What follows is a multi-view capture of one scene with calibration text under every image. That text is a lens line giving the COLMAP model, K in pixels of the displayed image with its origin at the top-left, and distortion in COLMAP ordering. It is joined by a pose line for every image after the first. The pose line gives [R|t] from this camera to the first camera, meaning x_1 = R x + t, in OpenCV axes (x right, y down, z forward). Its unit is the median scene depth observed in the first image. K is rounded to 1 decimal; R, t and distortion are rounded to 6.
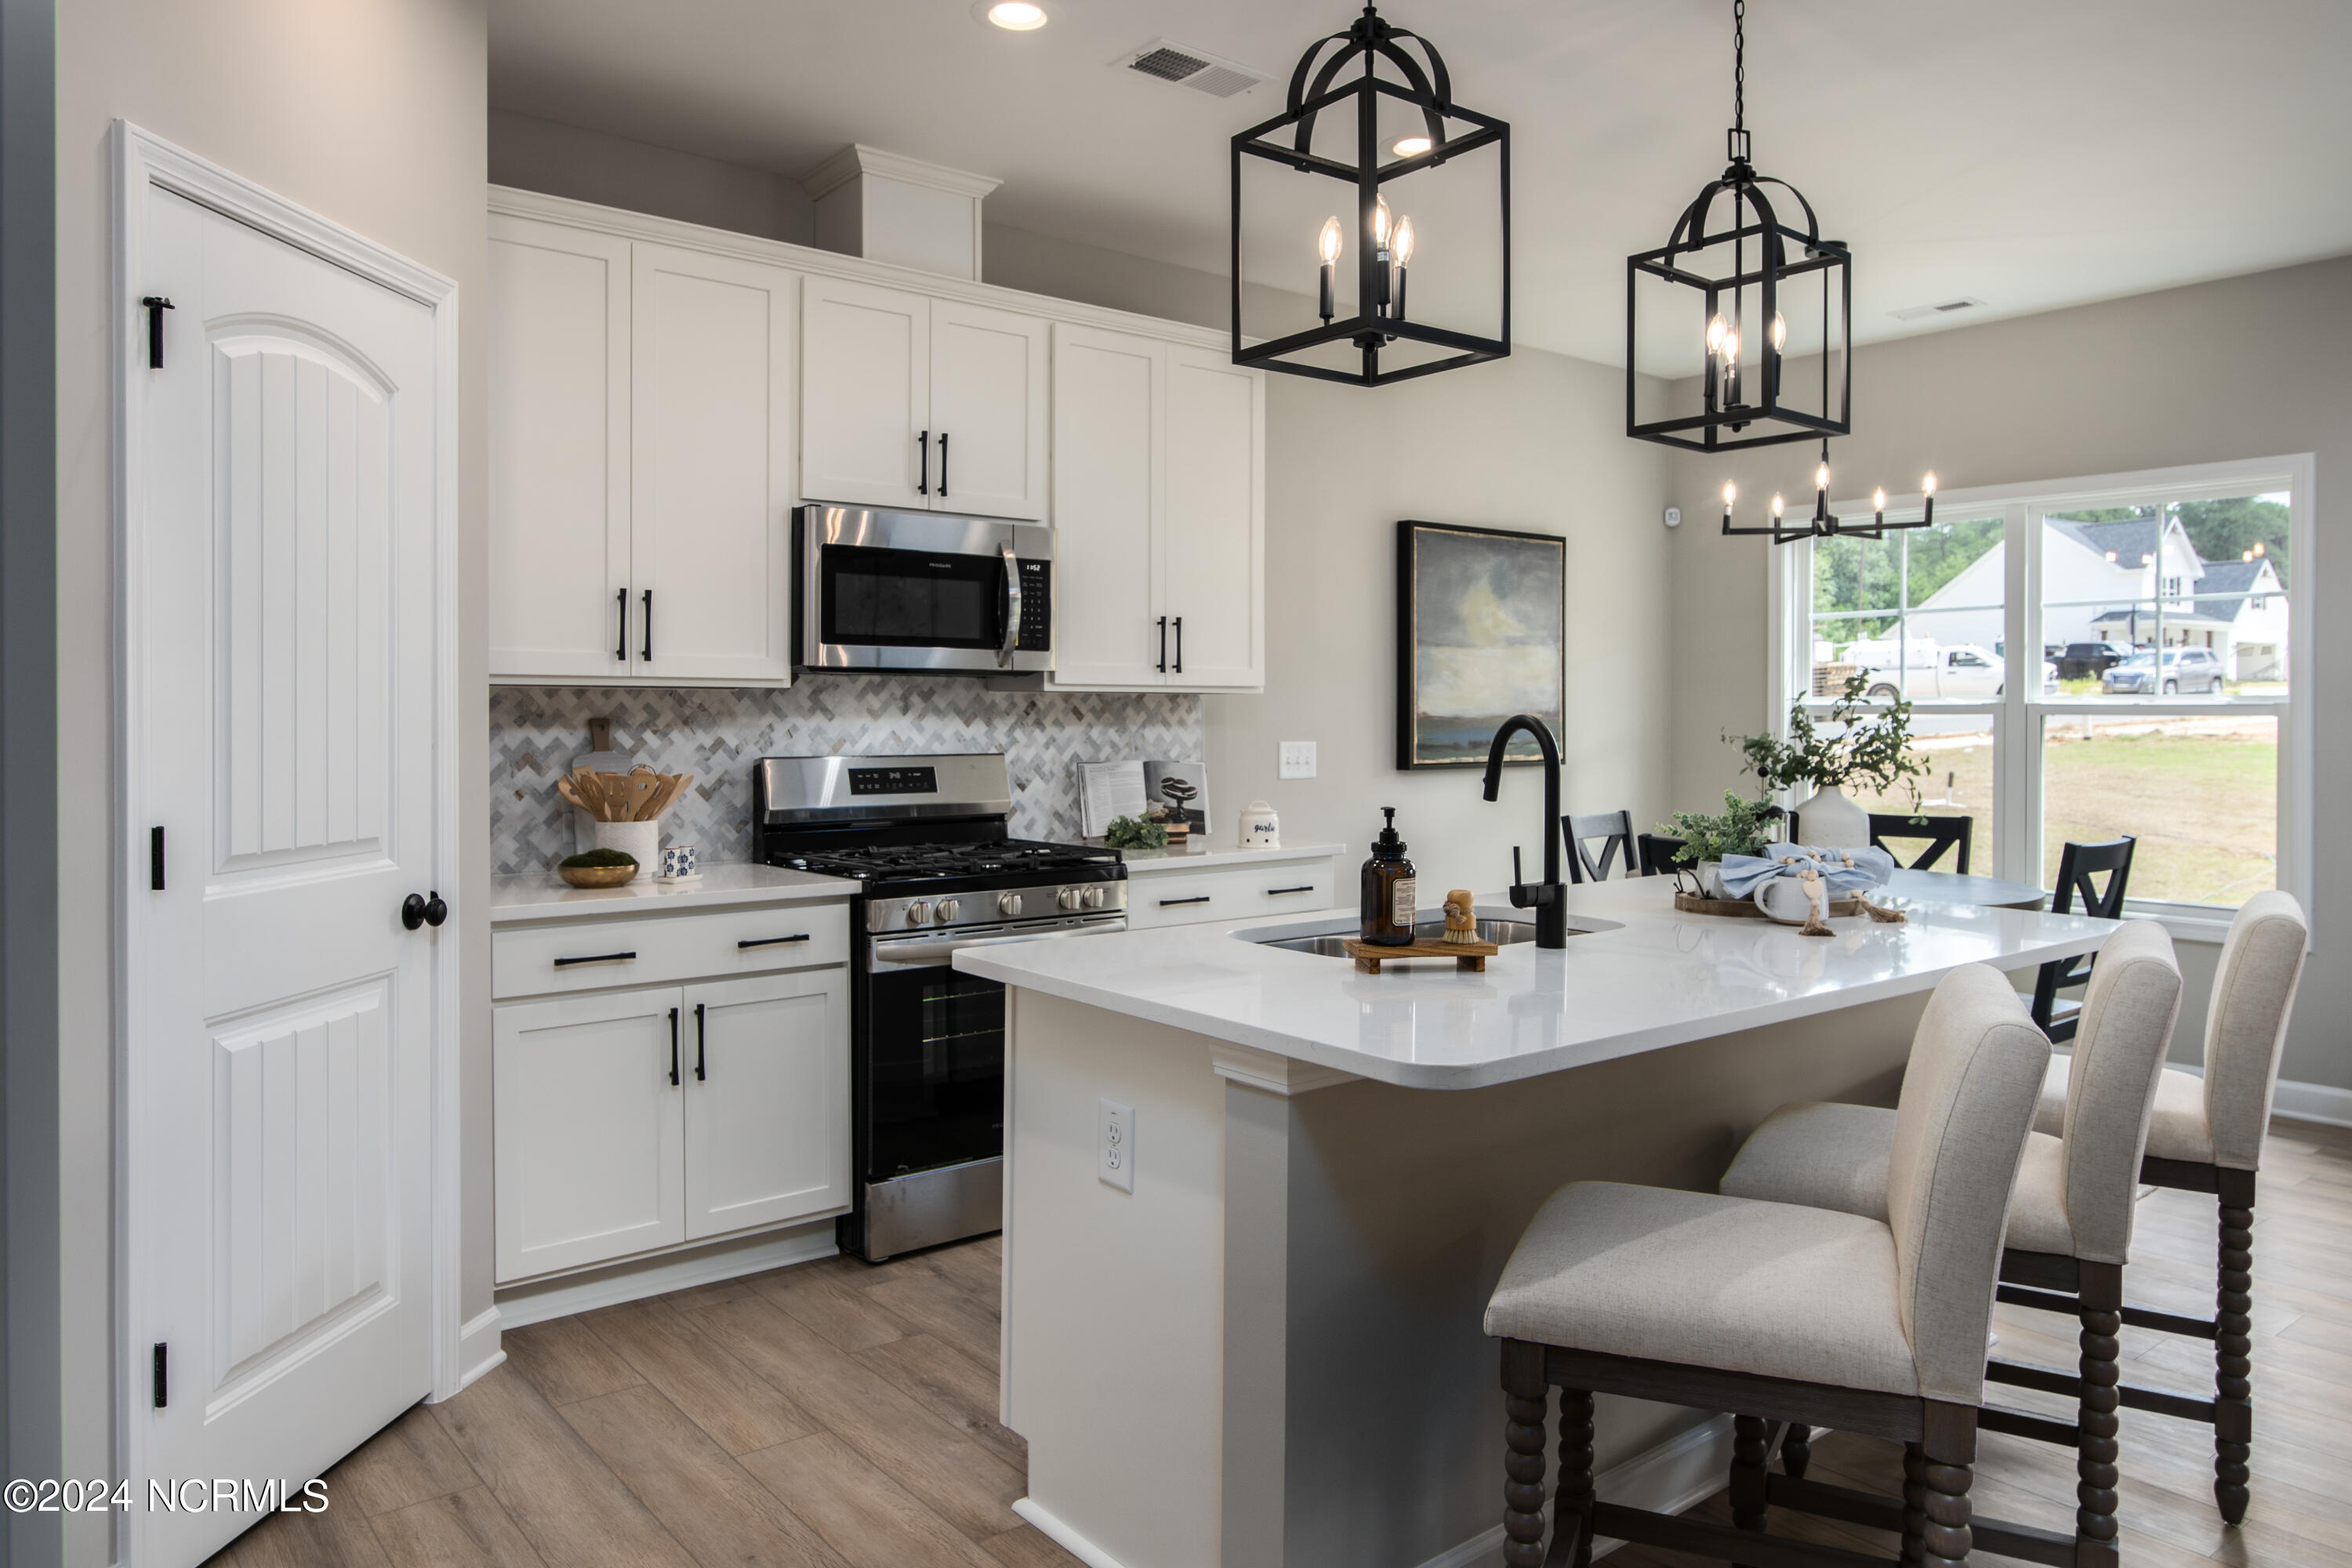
lens RADIAL K [[1583.2, 0, 1175.2], [0, 1583.2, 720.3], [0, 0, 1]] dist [-0.004507, -0.000358]
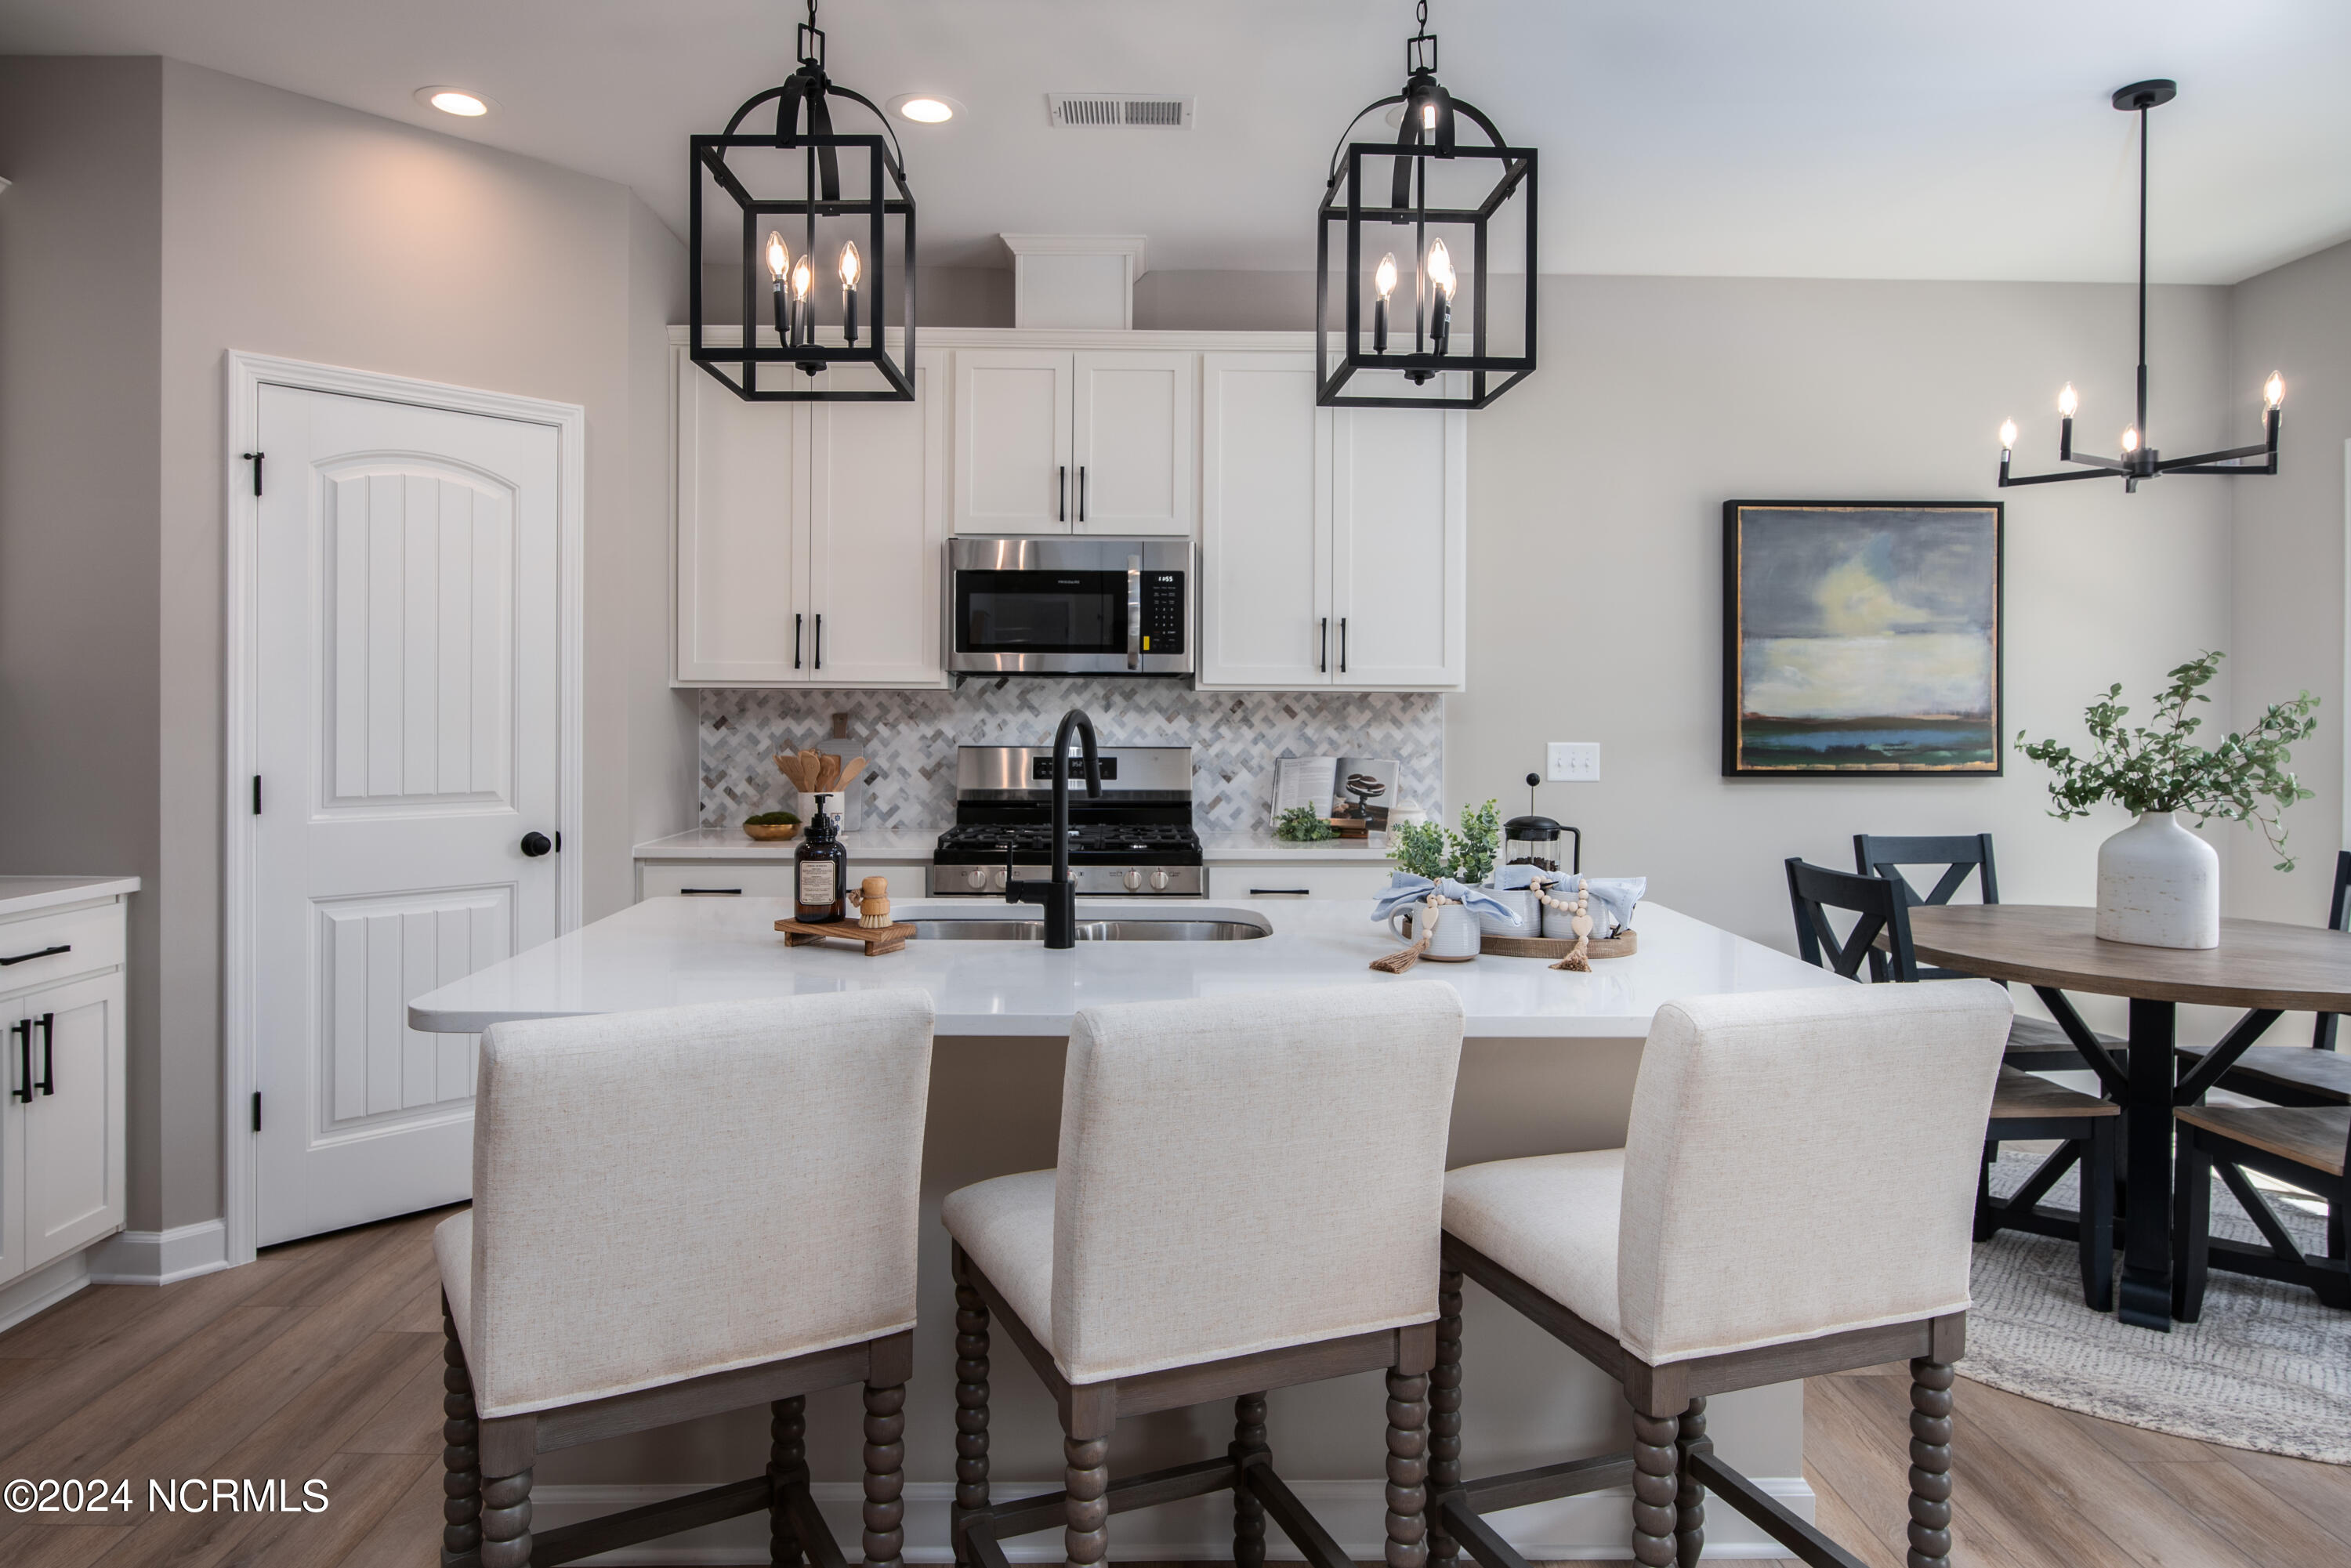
lens RADIAL K [[1419.9, 0, 1151.7], [0, 1419.9, 710.3], [0, 0, 1]] dist [-0.008335, 0.001275]
pose [[0.789839, 0.001982, -0.613311, 0.510130], [-0.007107, 0.999957, -0.005922, 0.001186], [0.613273, 0.009036, 0.789820, 0.213100]]
